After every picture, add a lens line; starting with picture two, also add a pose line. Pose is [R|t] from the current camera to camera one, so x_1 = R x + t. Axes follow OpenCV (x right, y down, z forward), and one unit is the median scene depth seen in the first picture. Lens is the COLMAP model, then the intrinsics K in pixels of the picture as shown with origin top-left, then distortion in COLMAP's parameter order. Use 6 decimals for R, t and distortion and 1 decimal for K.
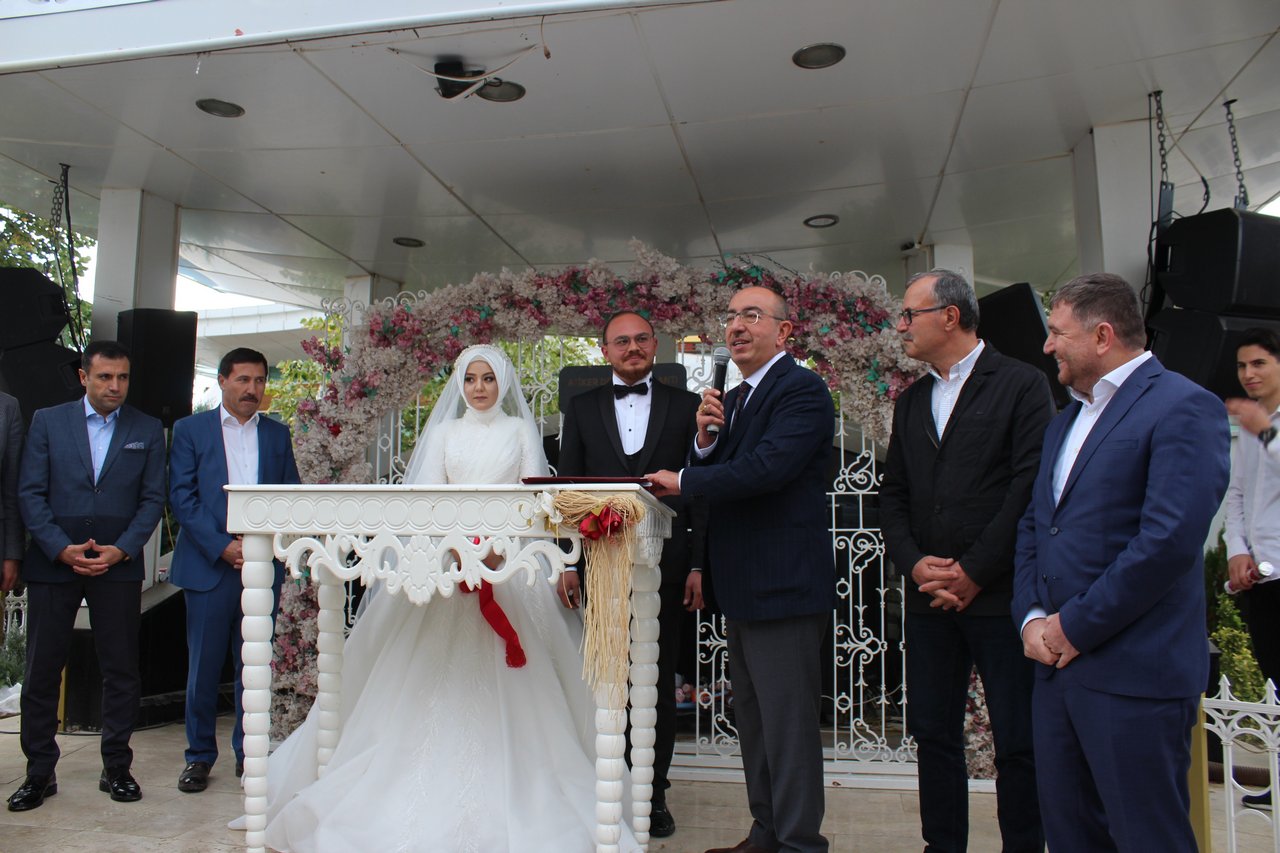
lens RADIAL K [[1055.6, 0, 636.8], [0, 1055.6, 416.5], [0, 0, 1]] dist [-0.177030, 0.164627]
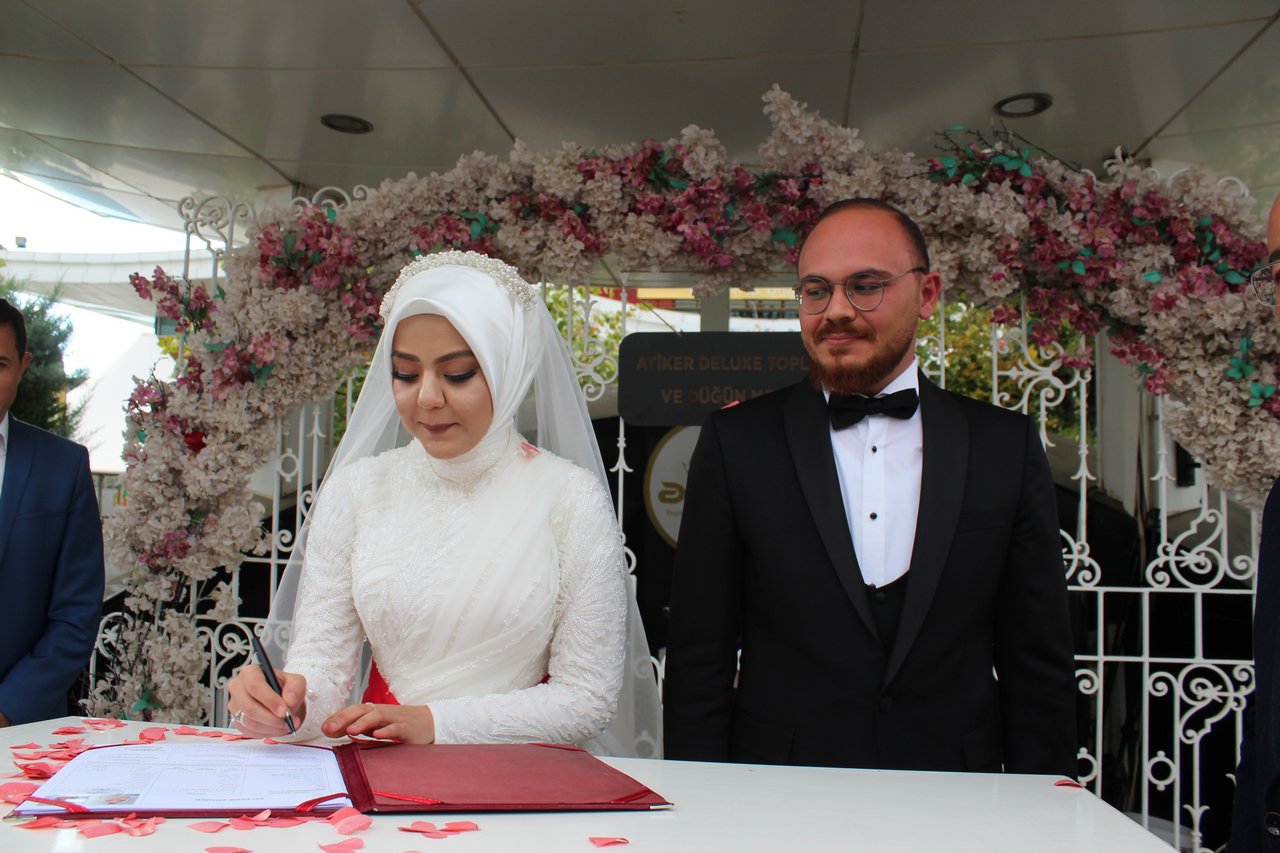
lens RADIAL K [[1055.6, 0, 640.3], [0, 1055.6, 426.8], [0, 0, 1]] dist [-0.177030, 0.164627]
pose [[0.998856, 0.021251, 0.042835, -0.087650], [-0.022992, 0.998912, 0.040569, -0.022845], [-0.041927, -0.041507, 0.998258, 0.490374]]
